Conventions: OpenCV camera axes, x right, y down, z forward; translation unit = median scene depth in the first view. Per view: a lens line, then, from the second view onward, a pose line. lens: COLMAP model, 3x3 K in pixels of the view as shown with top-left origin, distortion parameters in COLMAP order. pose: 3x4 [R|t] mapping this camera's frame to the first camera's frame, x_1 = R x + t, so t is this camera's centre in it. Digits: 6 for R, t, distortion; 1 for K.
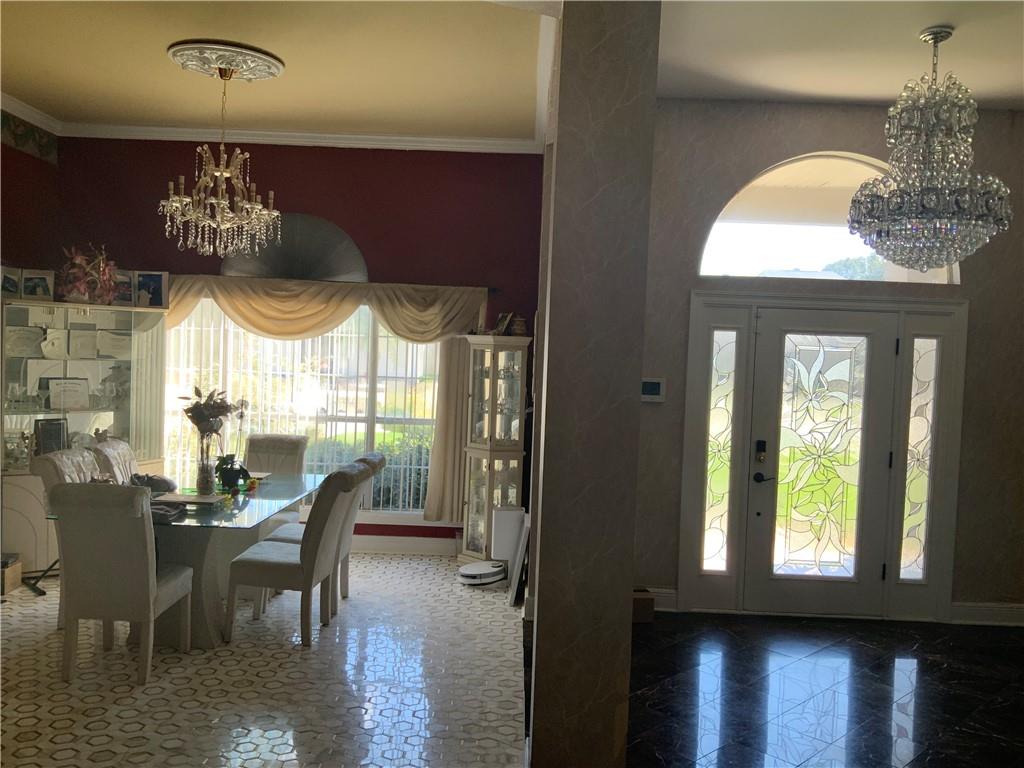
lens RADIAL K [[837.2, 0, 504.3], [0, 837.2, 378.6], [0, 0, 1]] dist [-0.000029, -0.031243]
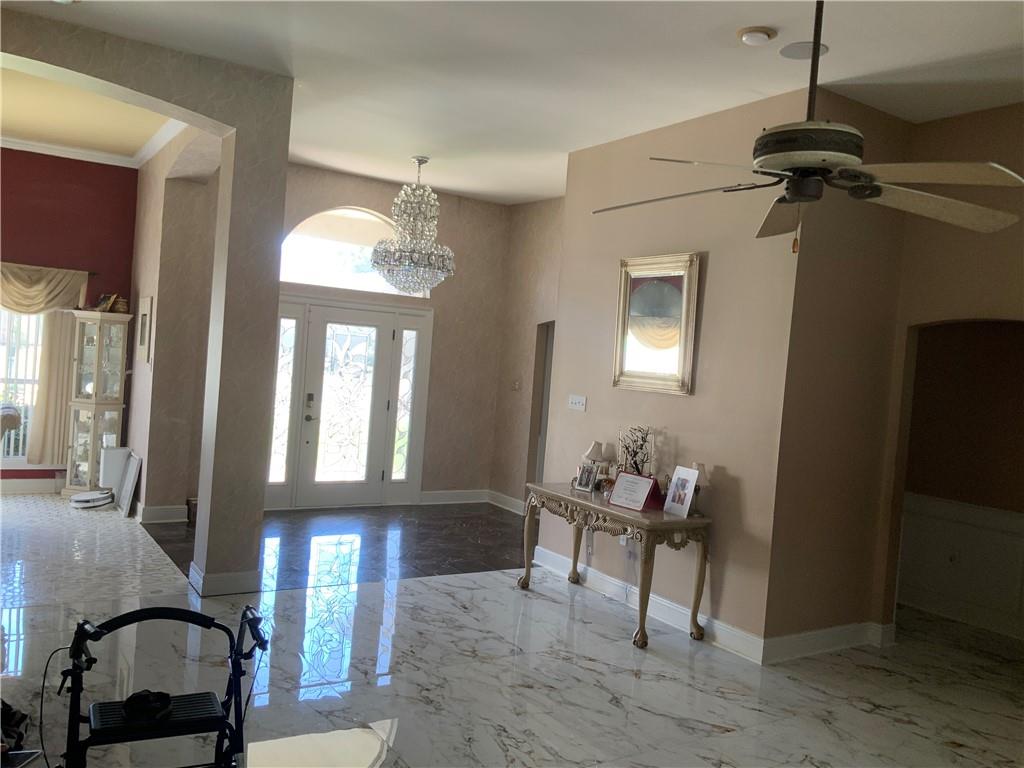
lens RADIAL K [[837.2, 0, 510.3], [0, 837.2, 381.9], [0, 0, 1]] dist [-0.000029, -0.031243]
pose [[0.829161, 0.010307, 0.558915, -0.224215], [-0.027481, 0.999373, 0.022339, 0.009163], [-0.558334, -0.033882, 0.828924, -0.426454]]
